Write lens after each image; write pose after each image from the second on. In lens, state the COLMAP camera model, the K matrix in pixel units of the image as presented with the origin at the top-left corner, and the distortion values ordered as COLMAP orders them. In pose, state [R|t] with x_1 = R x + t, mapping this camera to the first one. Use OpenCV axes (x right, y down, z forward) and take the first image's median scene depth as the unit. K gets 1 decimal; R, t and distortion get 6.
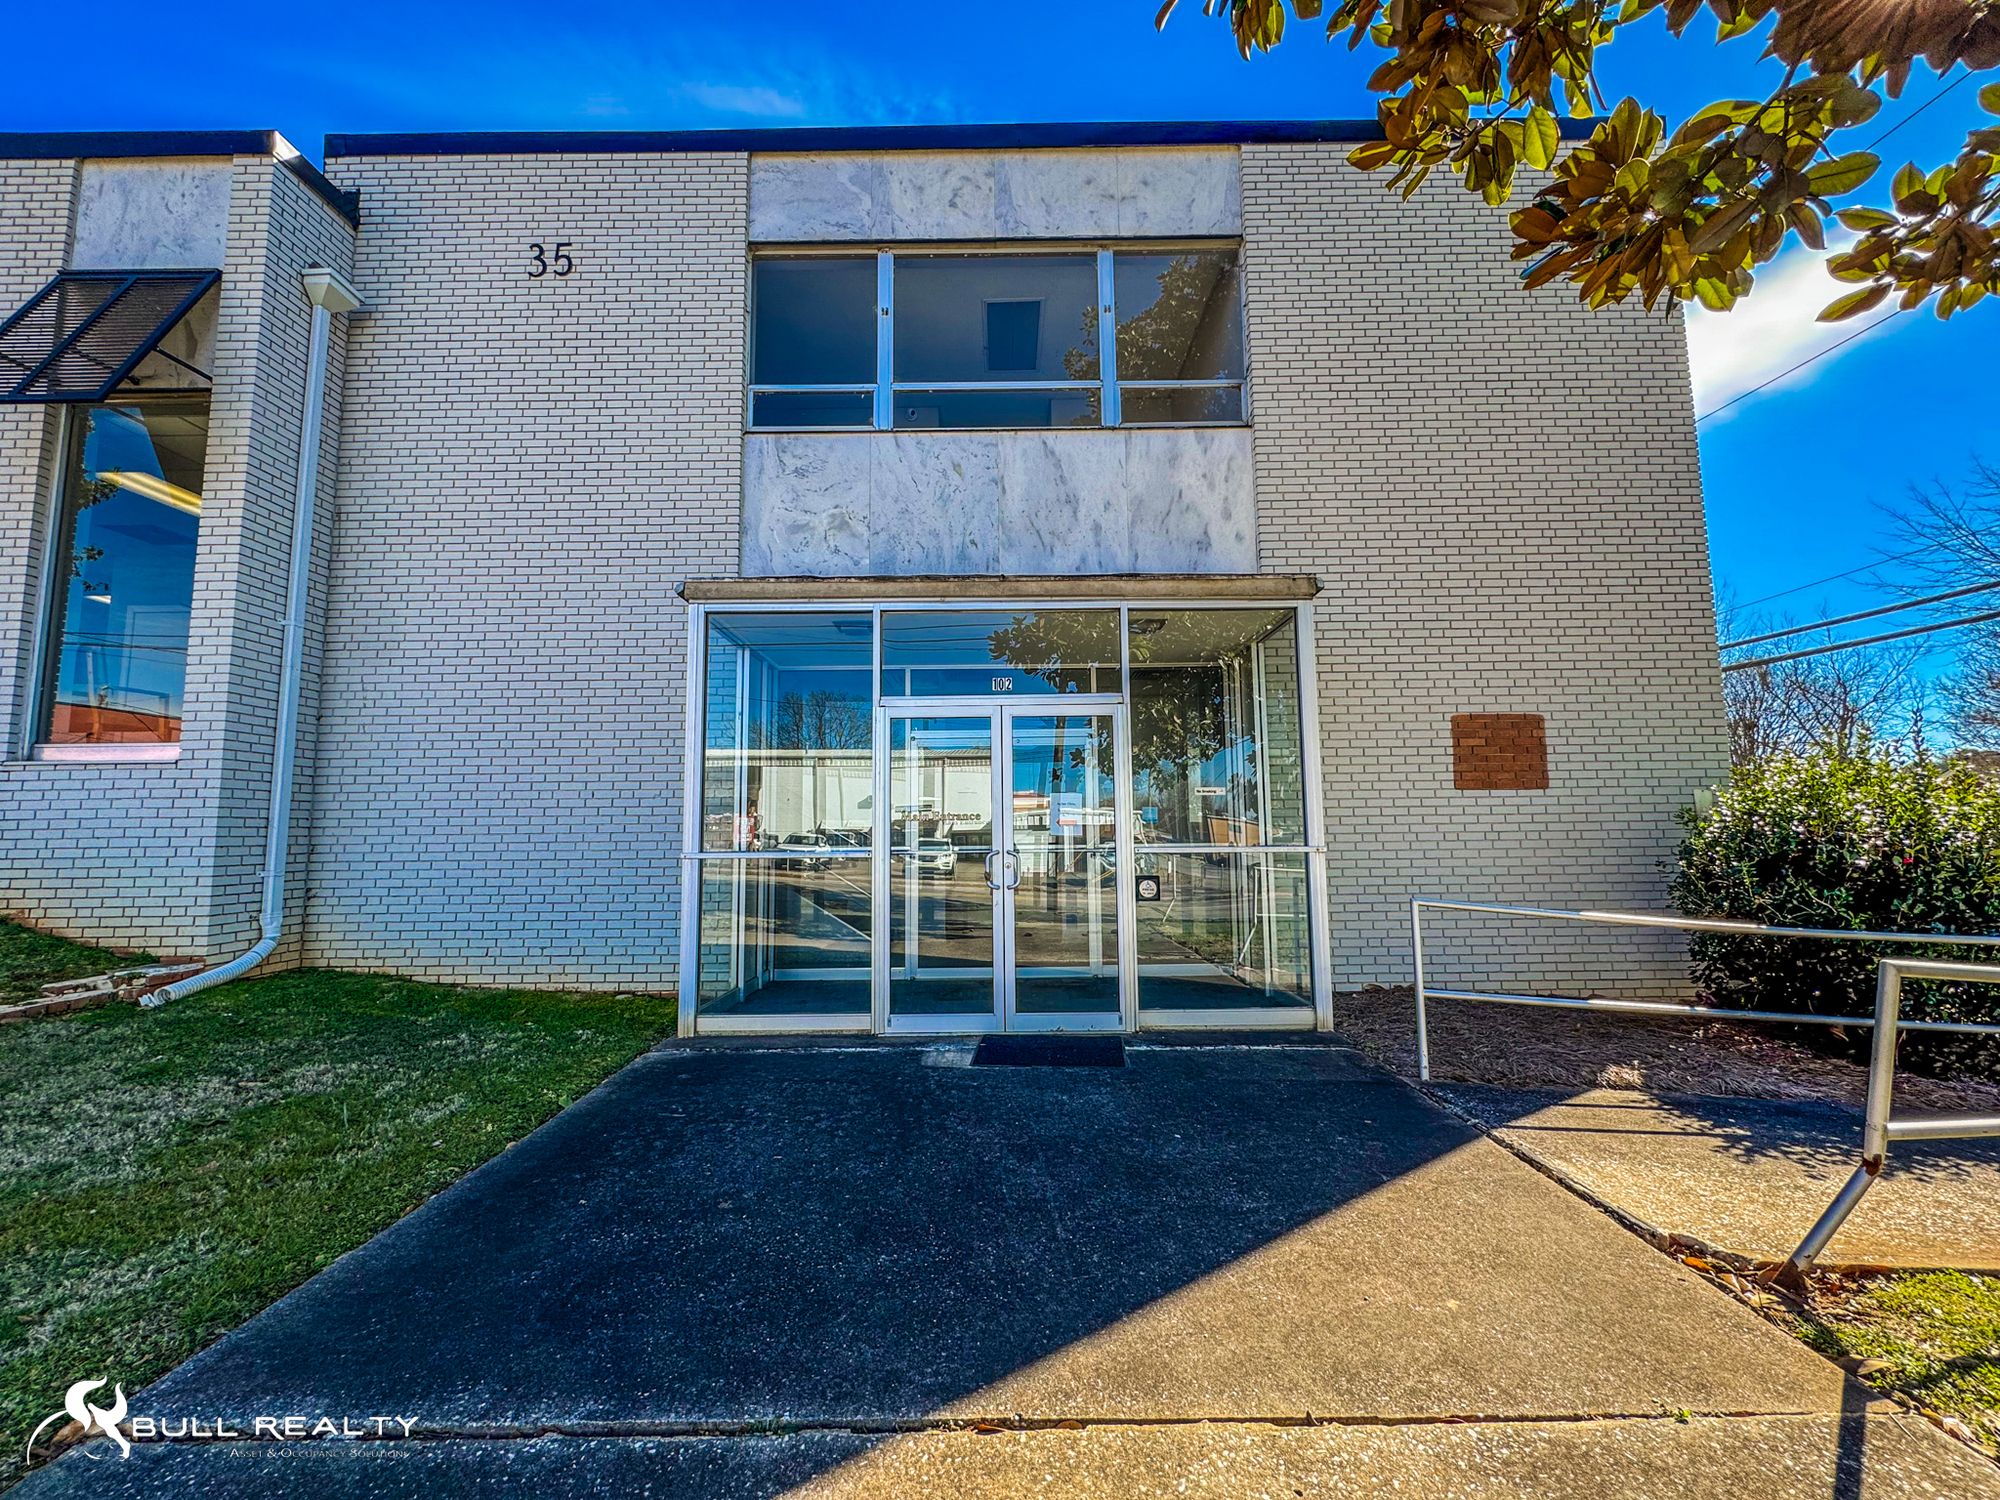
lens RADIAL K [[796.9, 0, 998.6], [0, 796.9, 742.9], [0, 0, 1]] dist [-0.002094, -0.000382]
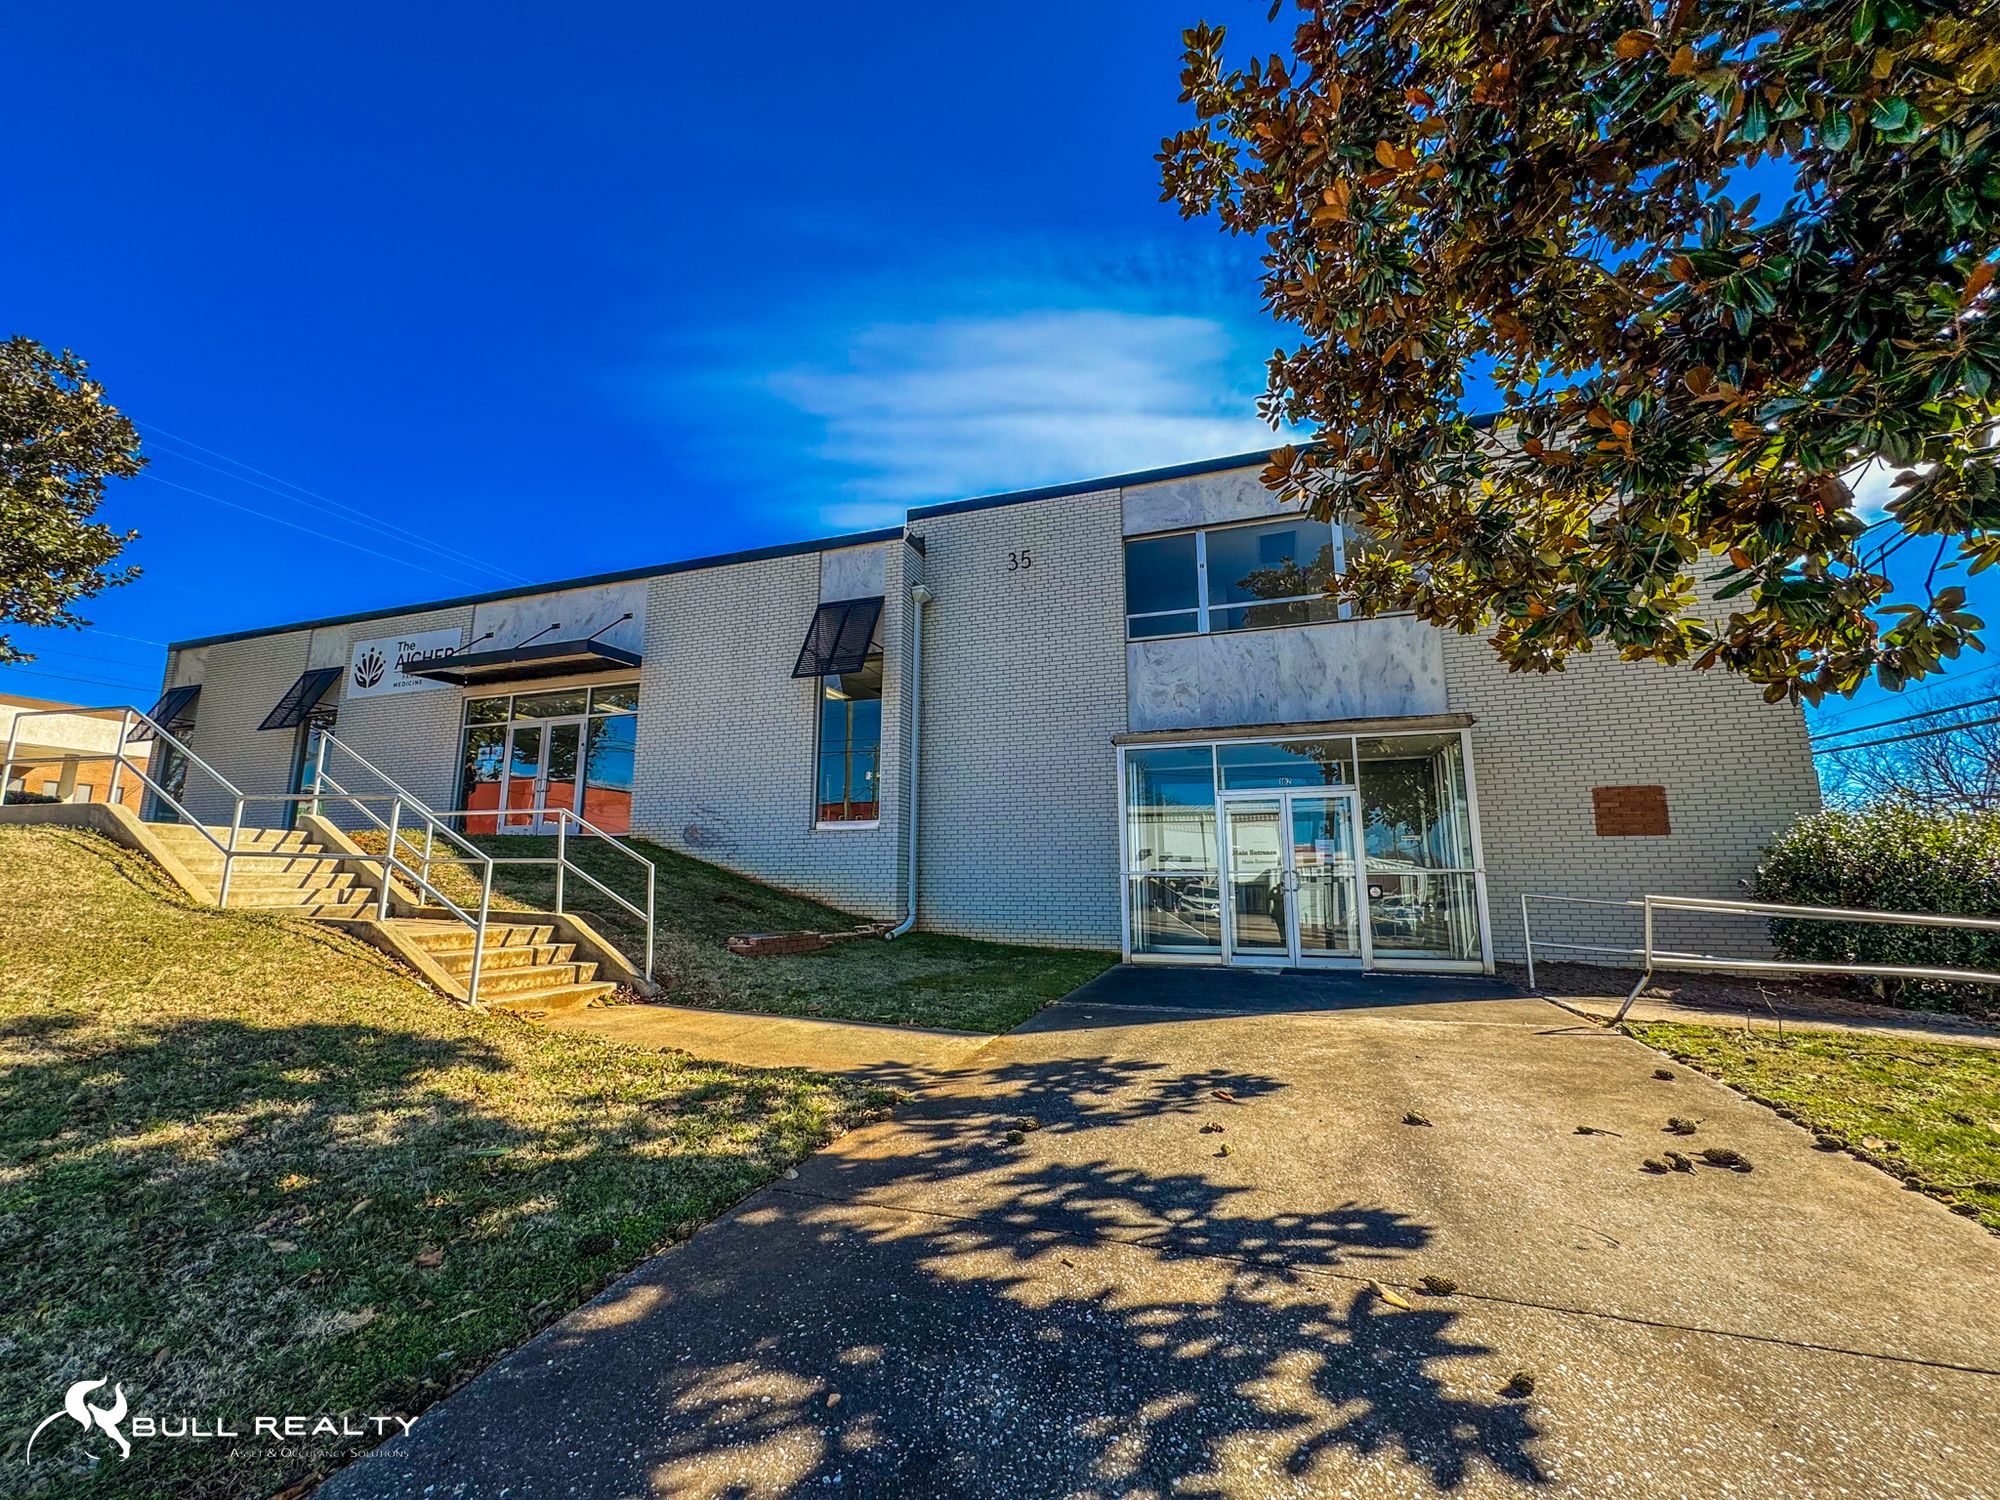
lens RADIAL K [[796.9, 0, 996.7], [0, 796.9, 752.3], [0, 0, 1]] dist [-0.002094, -0.000382]
pose [[0.947280, -0.044018, -0.317369, -0.033918], [0.025967, 0.997807, -0.060886, -0.038593], [0.319353, 0.049434, 0.946346, -0.826667]]
